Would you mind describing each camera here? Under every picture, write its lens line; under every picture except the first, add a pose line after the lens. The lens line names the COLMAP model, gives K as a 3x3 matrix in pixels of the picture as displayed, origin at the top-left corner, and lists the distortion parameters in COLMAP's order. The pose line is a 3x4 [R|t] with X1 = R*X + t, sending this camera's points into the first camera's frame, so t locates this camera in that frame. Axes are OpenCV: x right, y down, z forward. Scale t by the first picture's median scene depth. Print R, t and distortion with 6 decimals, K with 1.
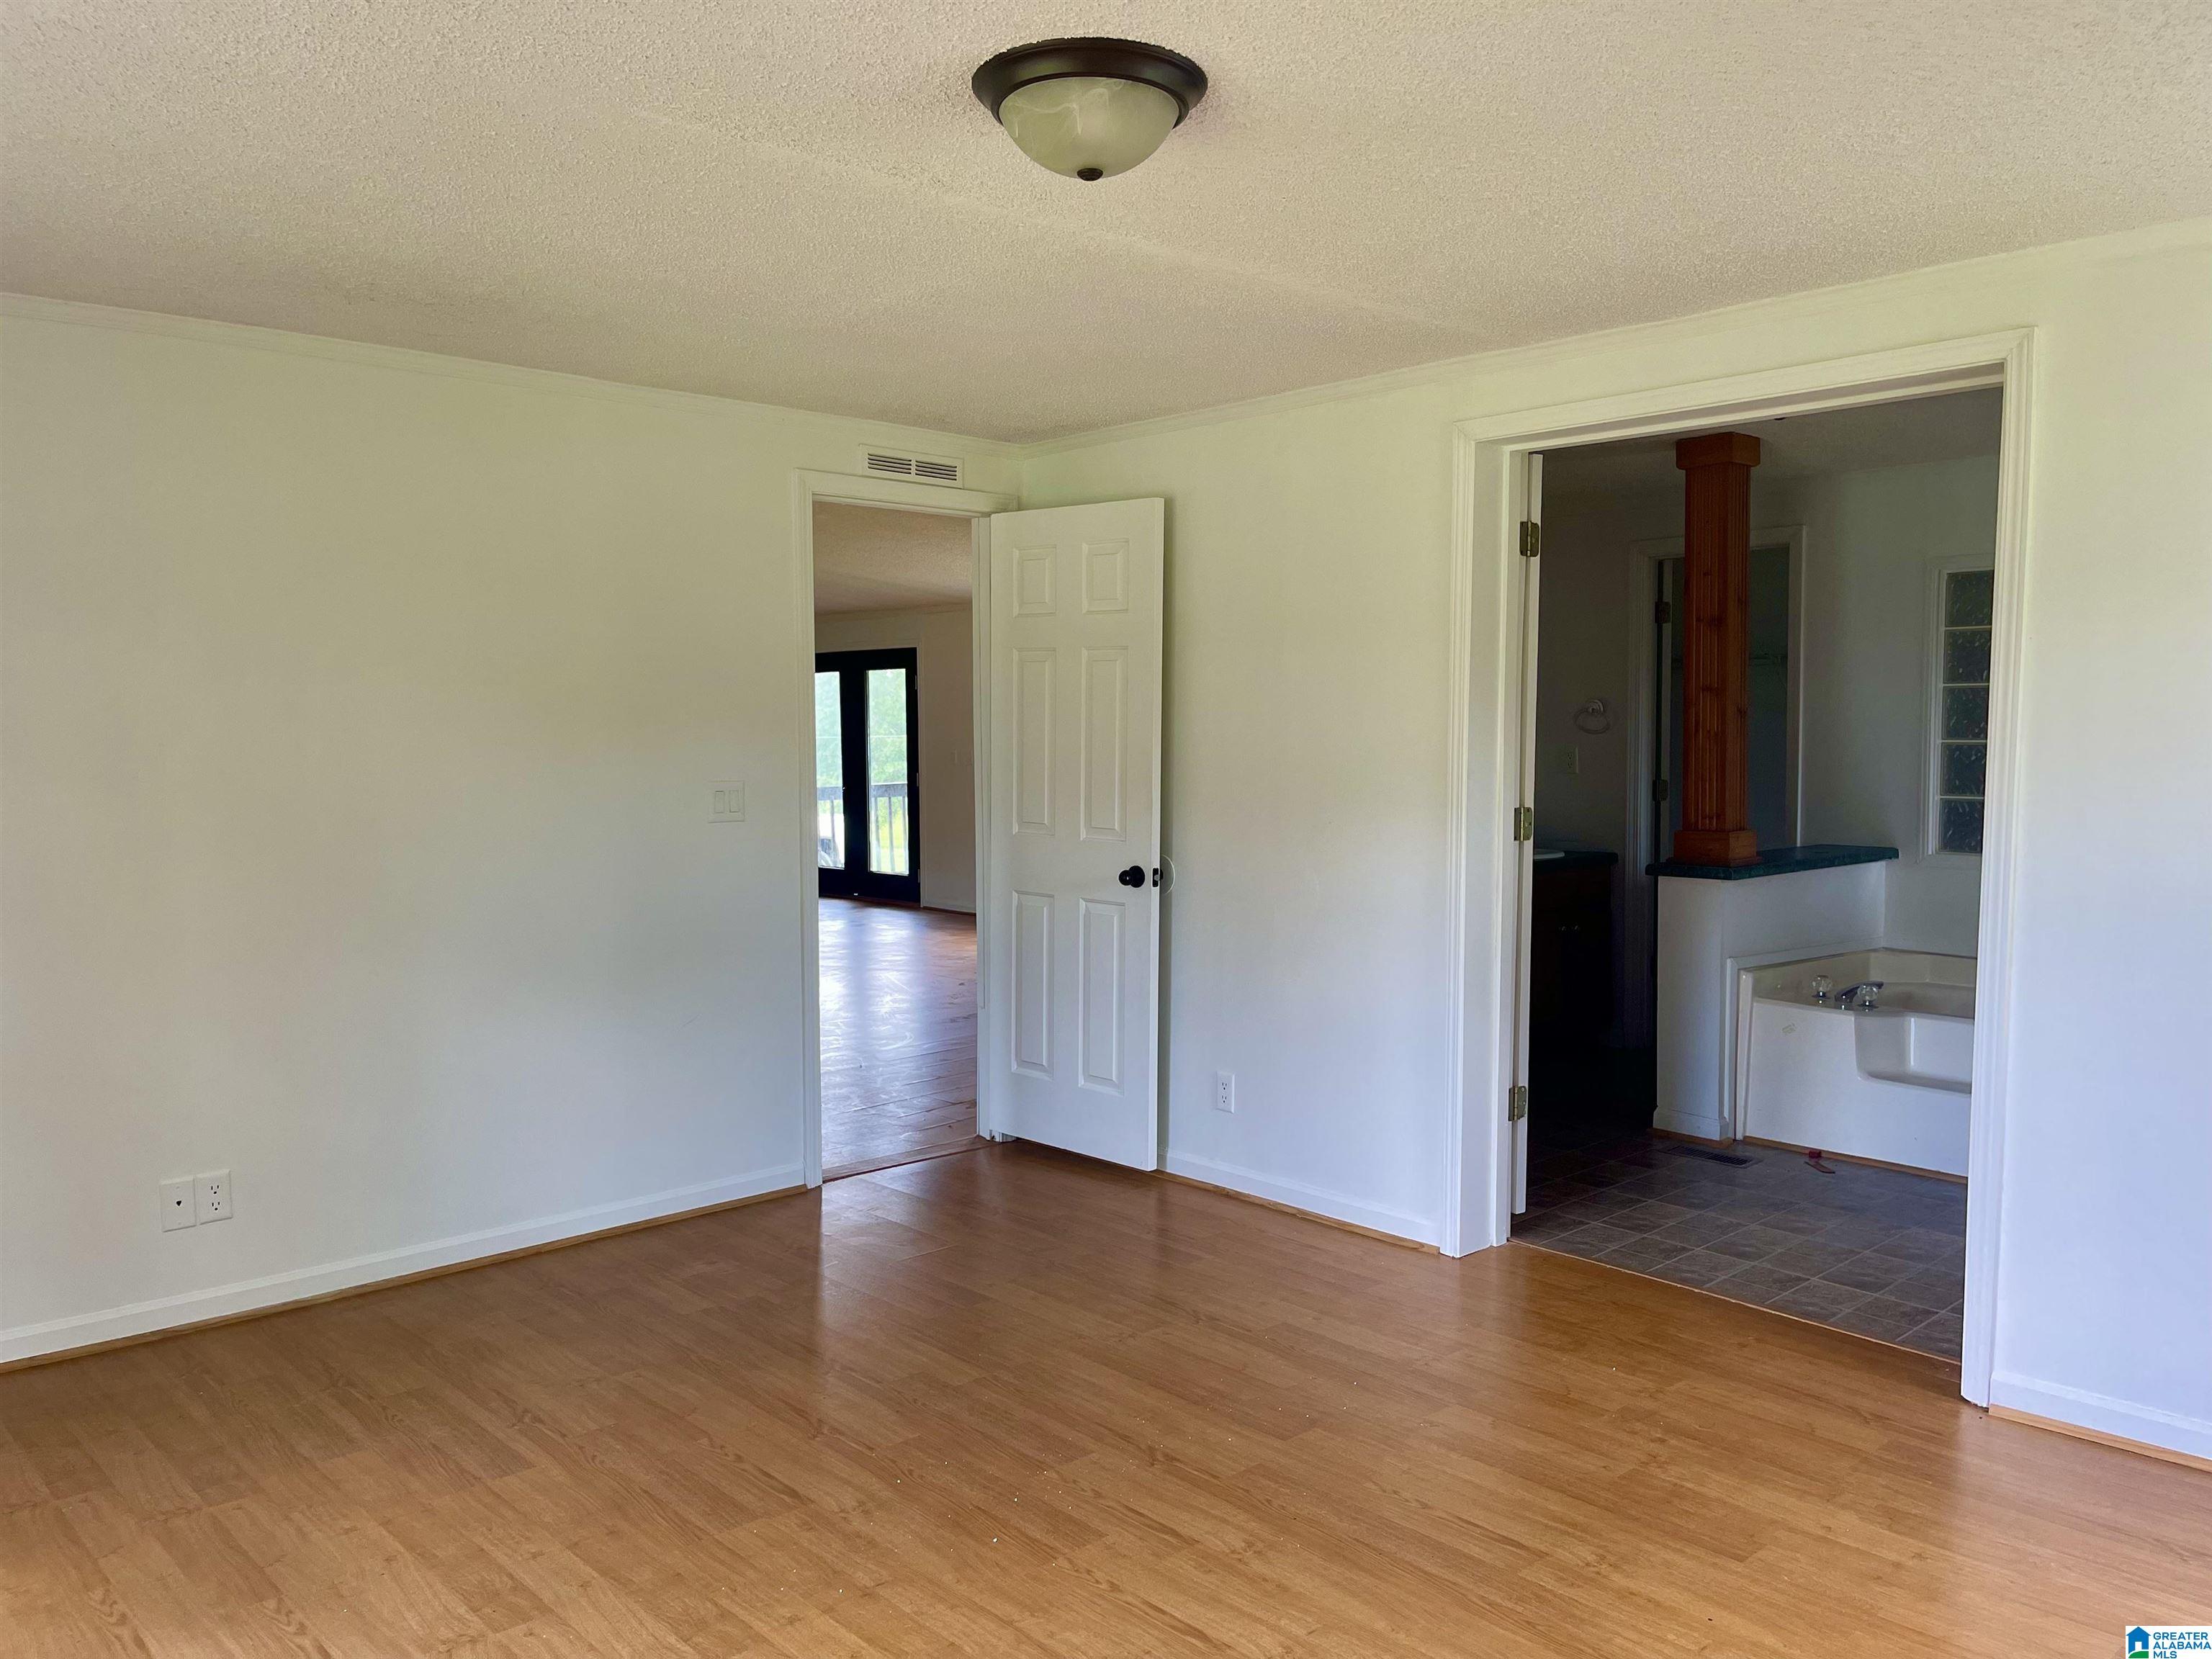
lens RADIAL K [[1667.4, 0, 1098.9], [0, 1667.4, 834.5], [0, 0, 1]] dist [0.057519, -0.068949]
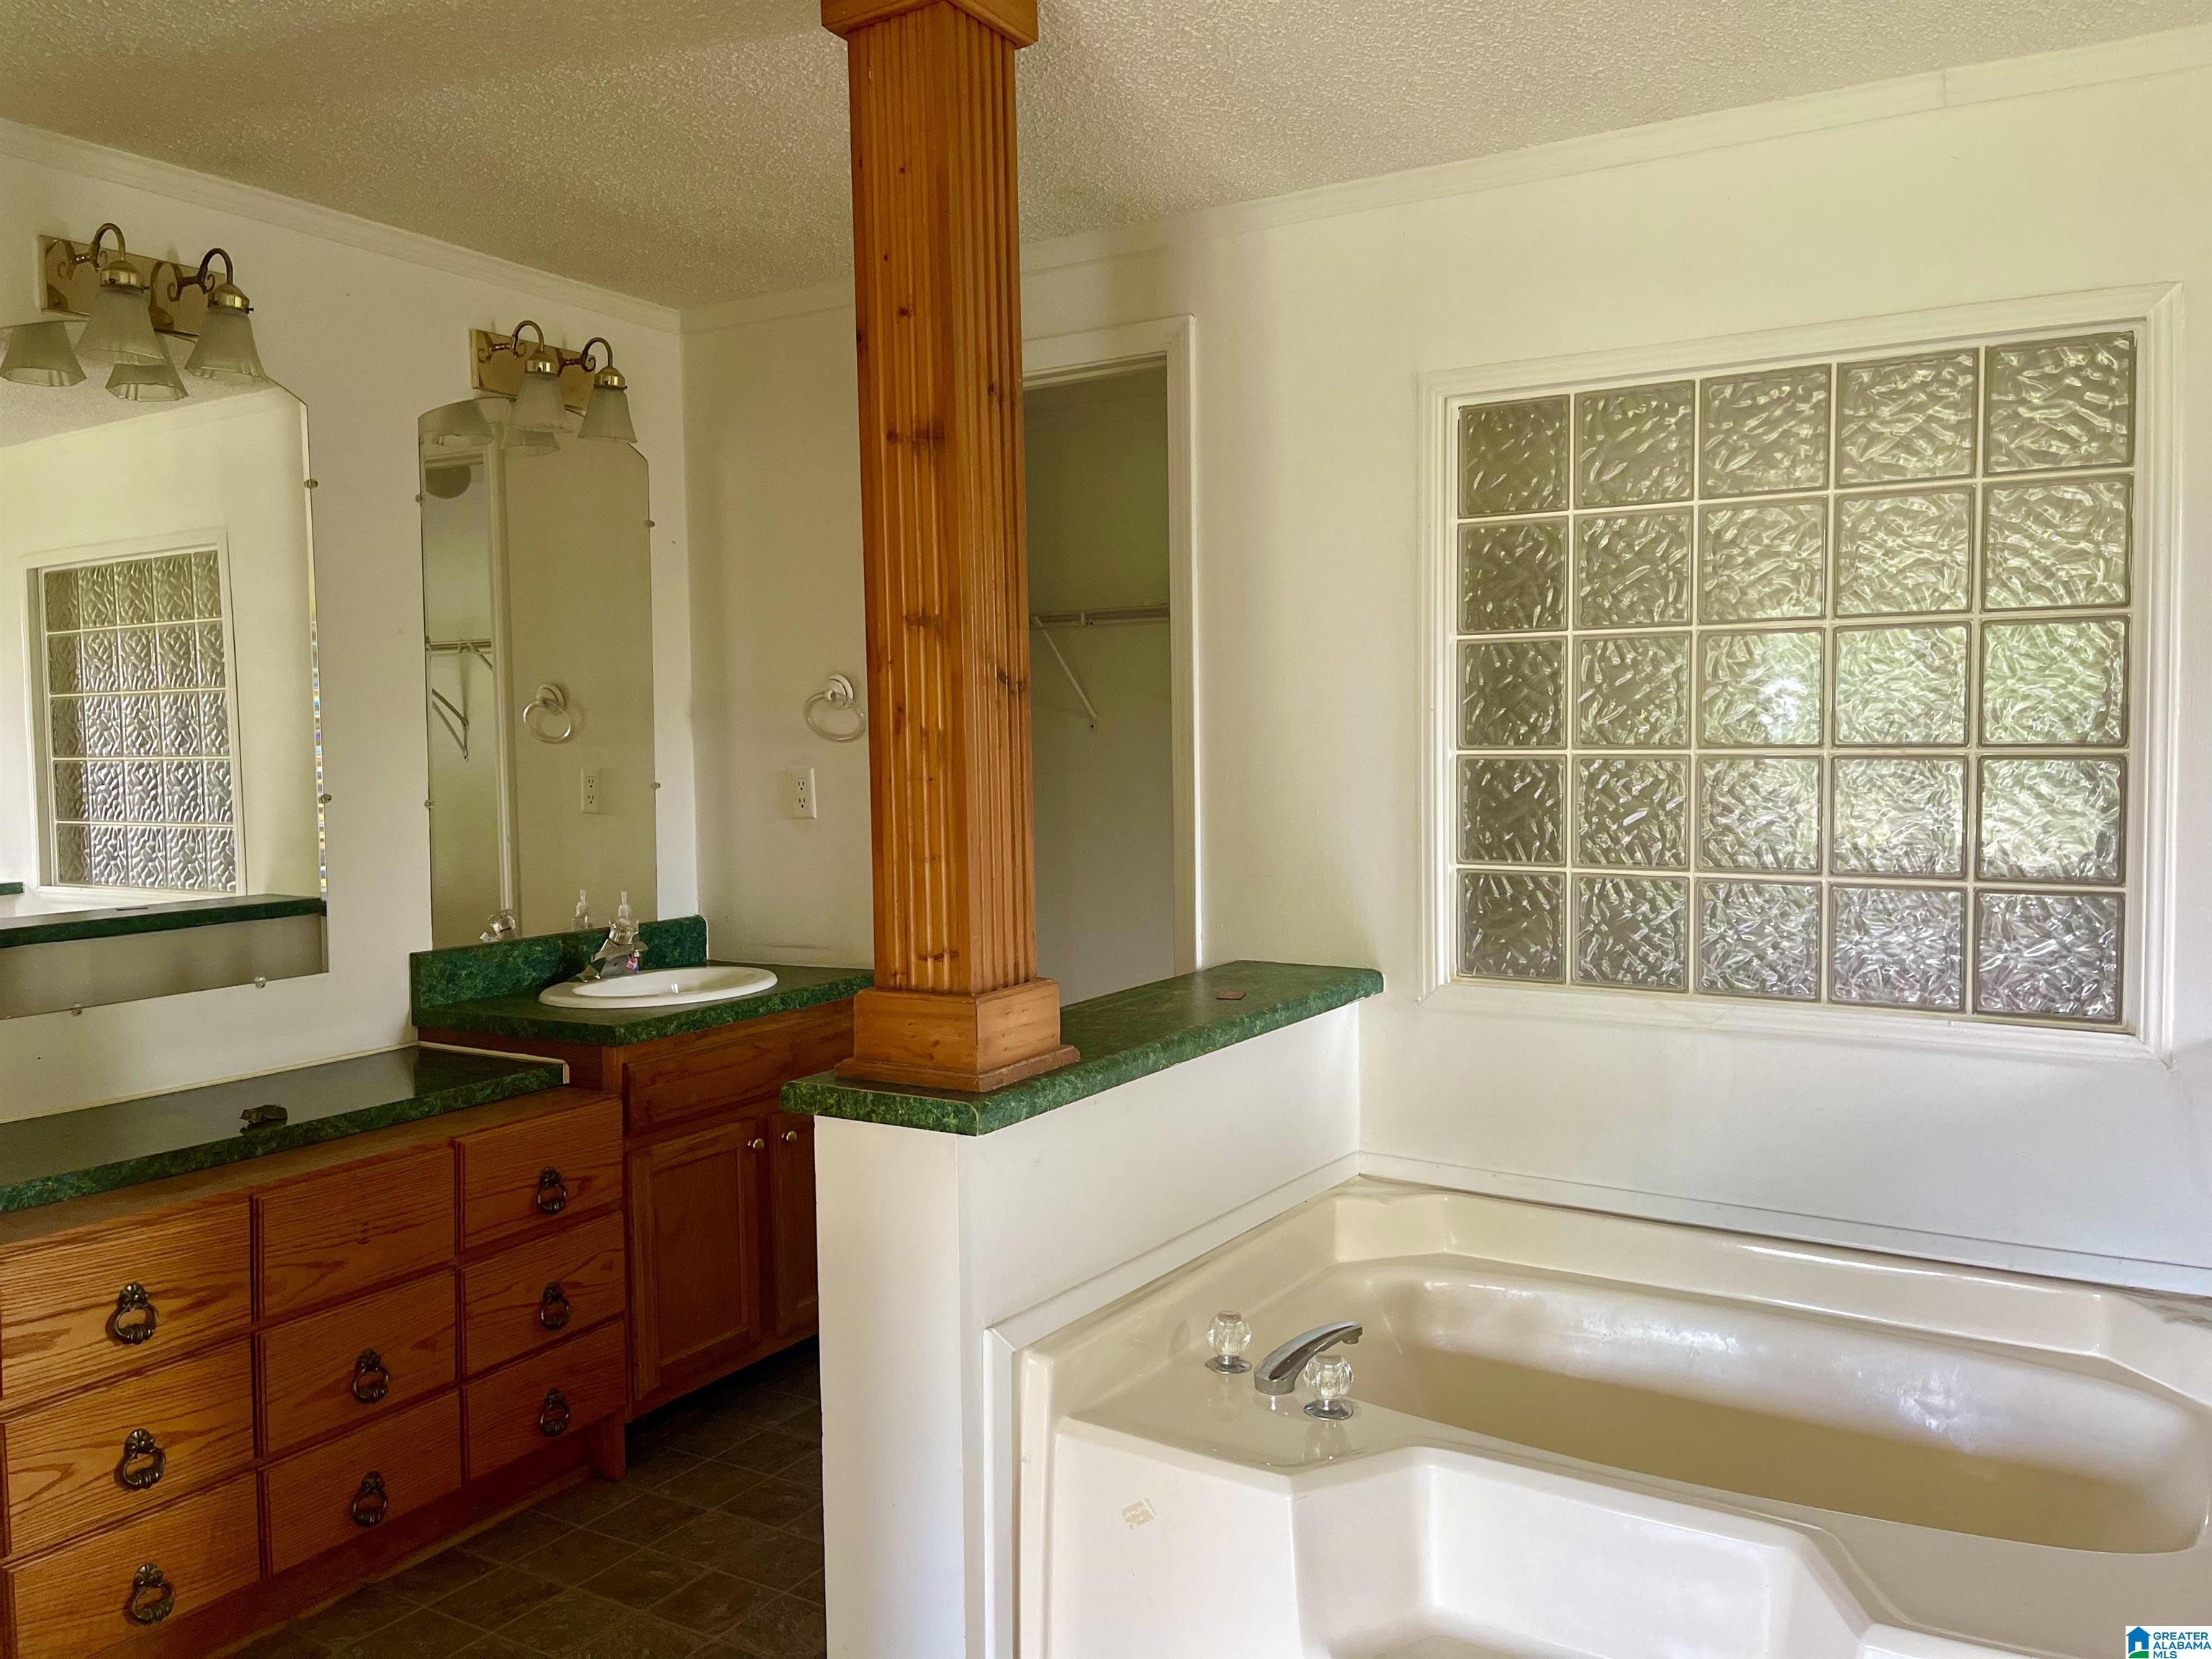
lens RADIAL K [[1667.4, 0, 1107.2], [0, 1667.4, 830.4], [0, 0, 1]] dist [0.057519, -0.068949]
pose [[0.960160, -0.020427, 0.278705, 0.296638], [0.023372, 0.999701, -0.007247, -0.035299], [-0.278473, 0.013473, 0.960350, 0.624858]]
